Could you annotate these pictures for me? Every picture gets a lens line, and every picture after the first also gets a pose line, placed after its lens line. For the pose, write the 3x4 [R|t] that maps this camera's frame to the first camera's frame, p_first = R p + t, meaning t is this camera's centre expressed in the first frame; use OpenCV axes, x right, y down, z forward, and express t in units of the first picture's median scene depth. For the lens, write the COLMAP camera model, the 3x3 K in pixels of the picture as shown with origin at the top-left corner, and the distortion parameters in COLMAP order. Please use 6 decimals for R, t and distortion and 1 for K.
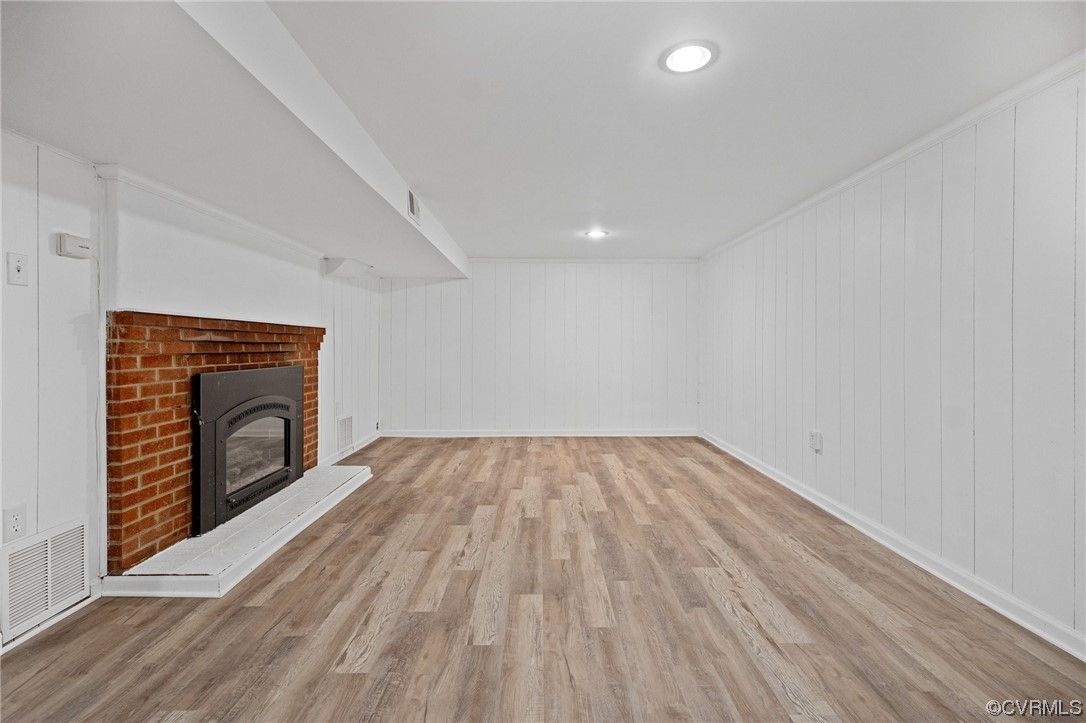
lens RADIAL K [[482.8, 0, 541.8], [0, 482.8, 350.5], [0, 0, 1]] dist [0.002937, 0.000064]
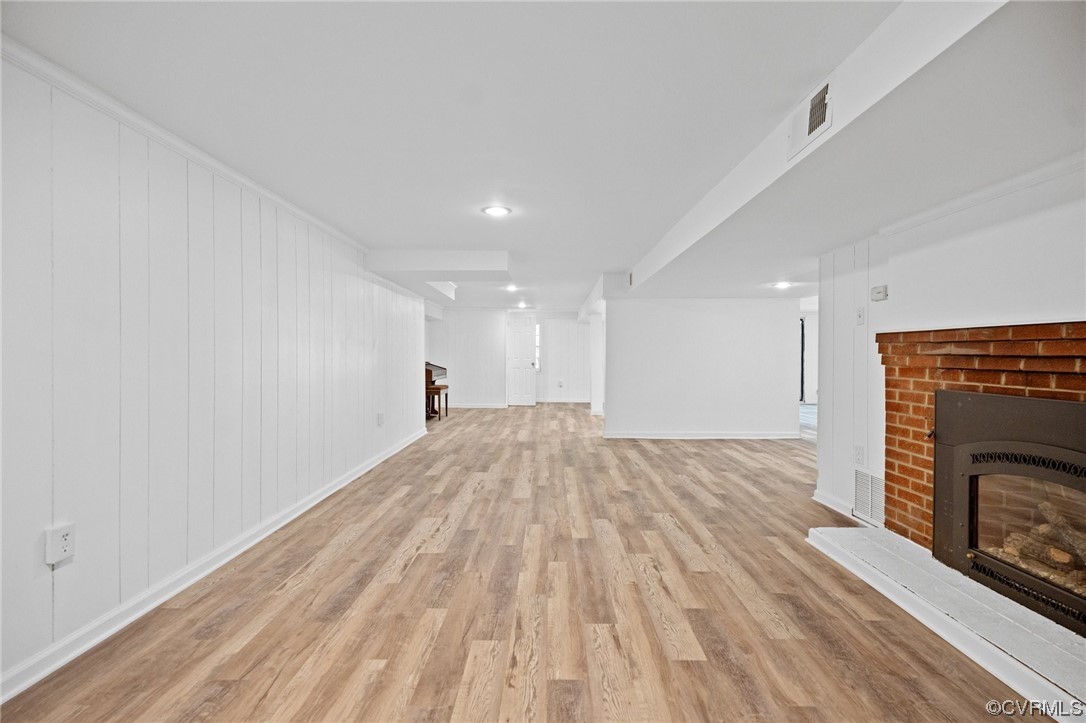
lens RADIAL K [[482.8, 0, 543.8], [0, 482.8, 358.3], [0, 0, 1]] dist [0.002937, 0.000064]
pose [[-0.999890, -0.000907, 0.014790, 0.053514], [-0.000606, 0.999792, 0.020371, -0.032259], [-0.014805, 0.020360, -0.999683, 2.011845]]
